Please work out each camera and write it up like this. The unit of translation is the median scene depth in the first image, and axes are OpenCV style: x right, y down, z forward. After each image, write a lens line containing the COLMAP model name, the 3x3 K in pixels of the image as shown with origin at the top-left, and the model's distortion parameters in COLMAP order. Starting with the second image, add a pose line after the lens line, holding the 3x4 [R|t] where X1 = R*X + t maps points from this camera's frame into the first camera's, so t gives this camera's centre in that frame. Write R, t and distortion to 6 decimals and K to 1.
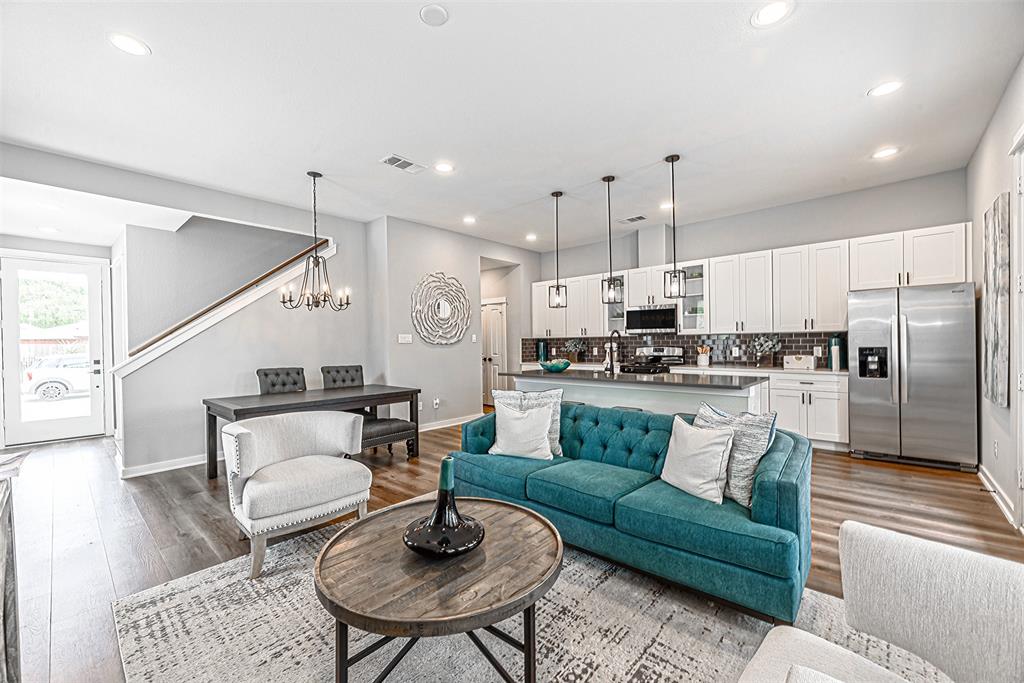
lens RADIAL K [[411.8, 0, 514.4], [0, 411.8, 346.7], [0, 0, 1]] dist [0.005867, -0.000043]
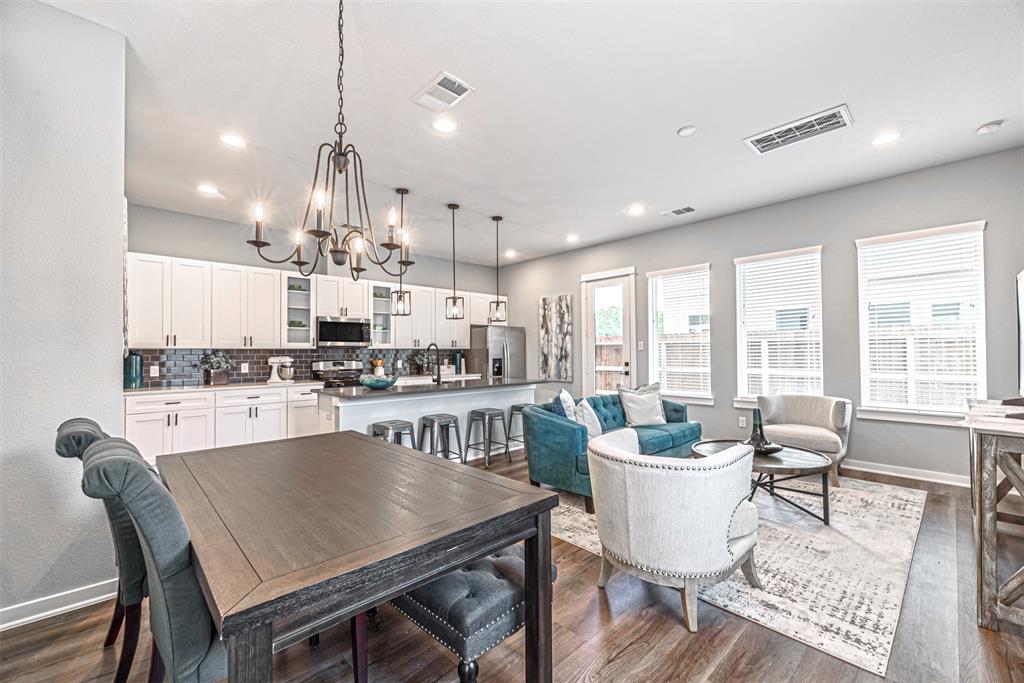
lens RADIAL K [[416.1, 0, 511.7], [0, 416.1, 346.4], [0, 0, 1]] dist [-0.000276, 0.000303]
pose [[0.082270, 0.029670, 0.996168, -0.627264], [0.016683, 0.999376, -0.031144, 0.004093], [-0.996470, 0.019181, 0.081723, 0.557074]]
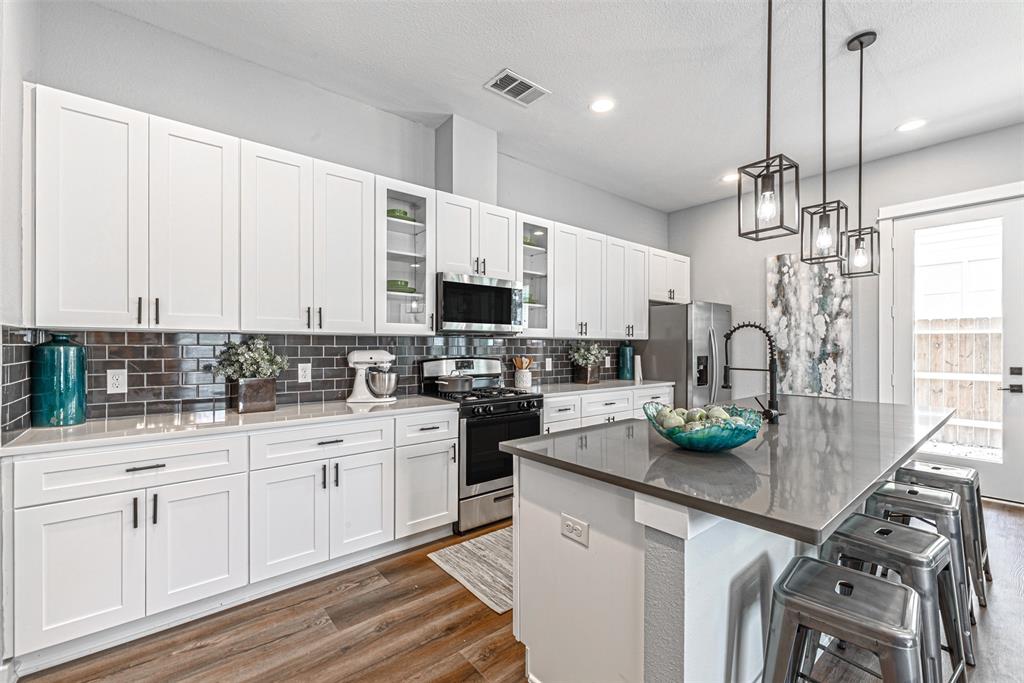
lens RADIAL K [[429.6, 0, 511.9], [0, 429.6, 346.9], [0, 0, 1]] dist [-0.001628, 0.000127]
pose [[0.140912, 0.013782, 0.989926, -0.193623], [0.006739, 0.999867, -0.014880, -0.006590], [-0.989999, 0.008768, 0.140800, 0.928555]]
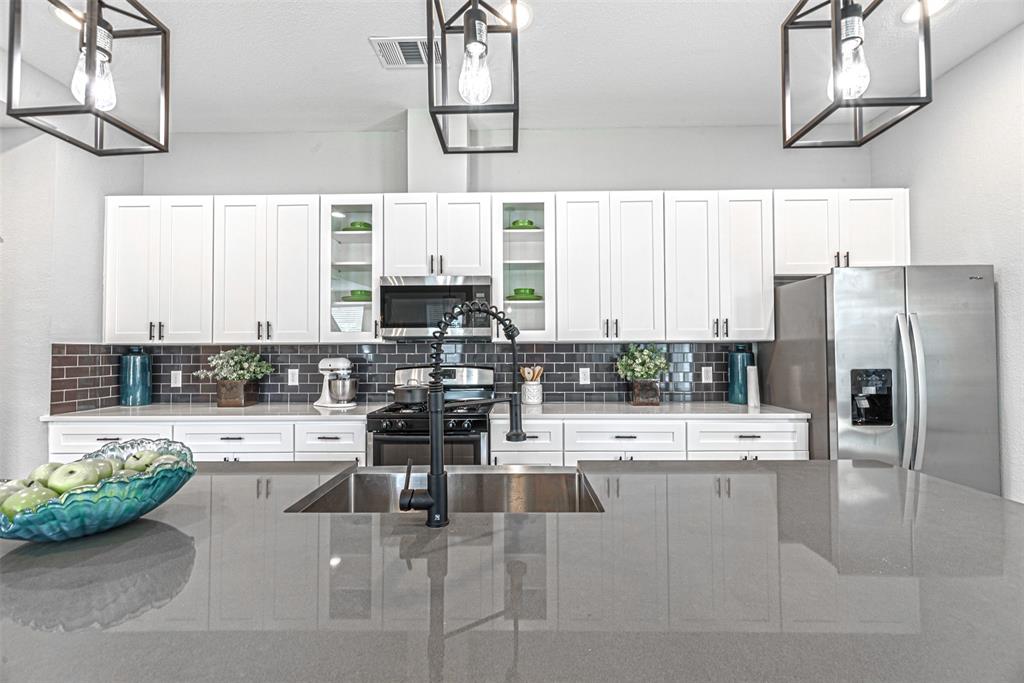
lens RADIAL K [[407.2, 0, 511.2], [0, 407.2, 345.5], [0, 0, 1]] dist [-0.000152, 0.000056]
pose [[0.749942, 0.024393, 0.661053, 0.101977], [0.001051, 0.999275, -0.038066, -0.007203], [-0.661502, 0.029242, 0.749373, 0.638014]]
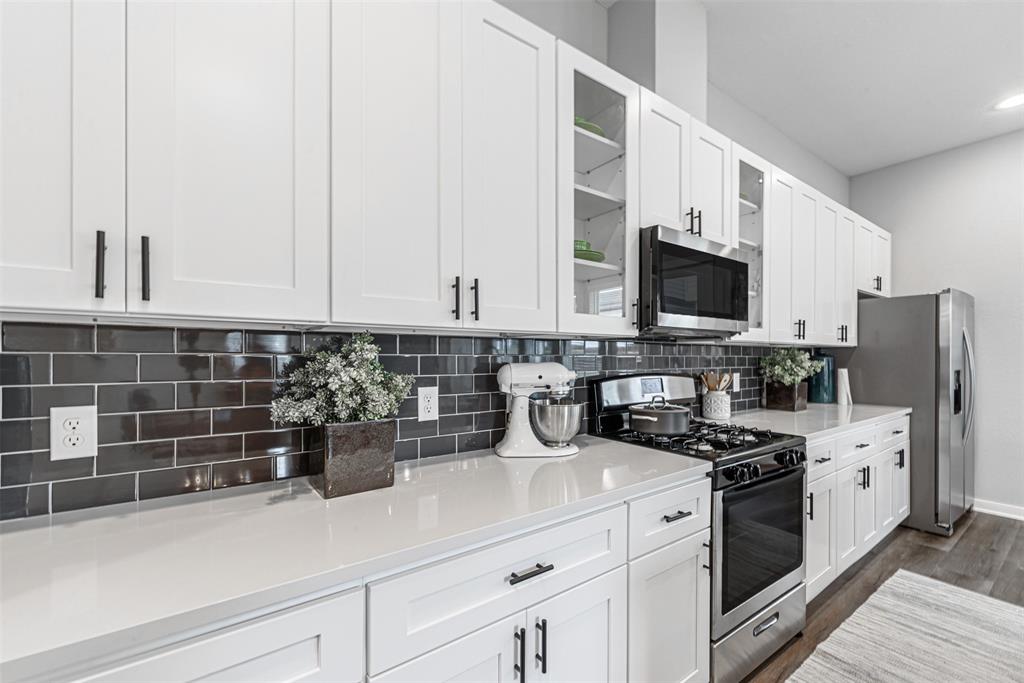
lens RADIAL K [[416.5, 0, 510.8], [0, 416.5, 357.4], [0, 0, 1]] dist [-0.000083, -0.000002]
pose [[0.218045, 0.012792, 0.975855, 0.002769], [0.005642, 0.999881, -0.014367, -0.010977], [-0.975922, 0.008638, 0.217947, 1.114945]]
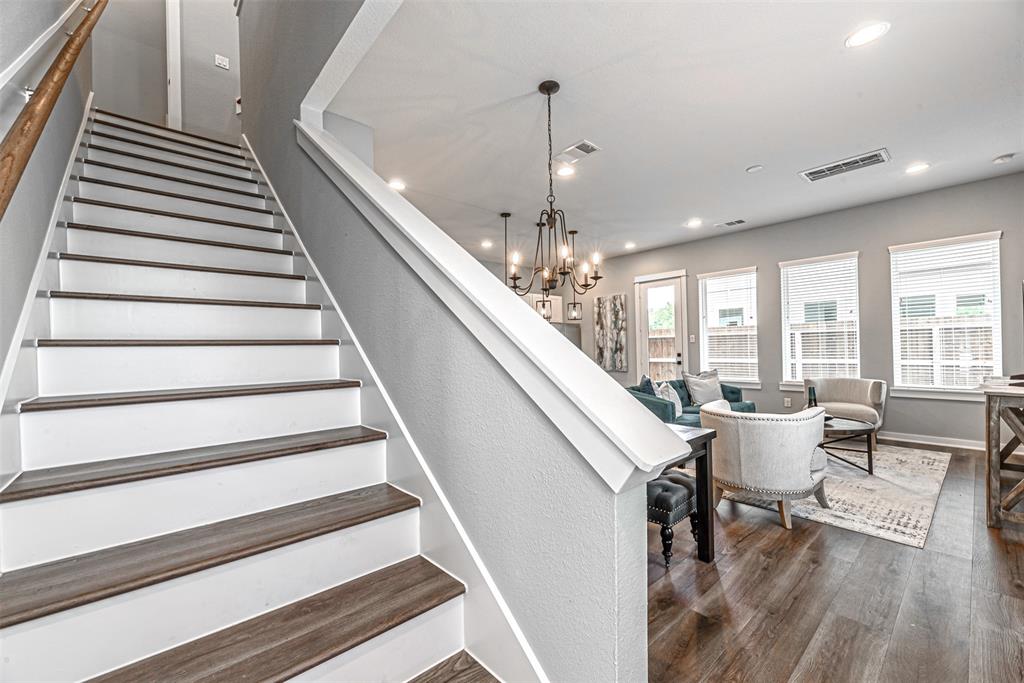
lens RADIAL K [[411.8, 0, 514.4], [0, 411.8, 346.7], [0, 0, 1]] dist [0.005867, -0.000043]
pose [[0.110693, 0.014905, 0.993743, -0.794025], [0.030848, 0.999354, -0.018425, 0.004760], [-0.993376, 0.032694, 0.110162, 0.696430]]
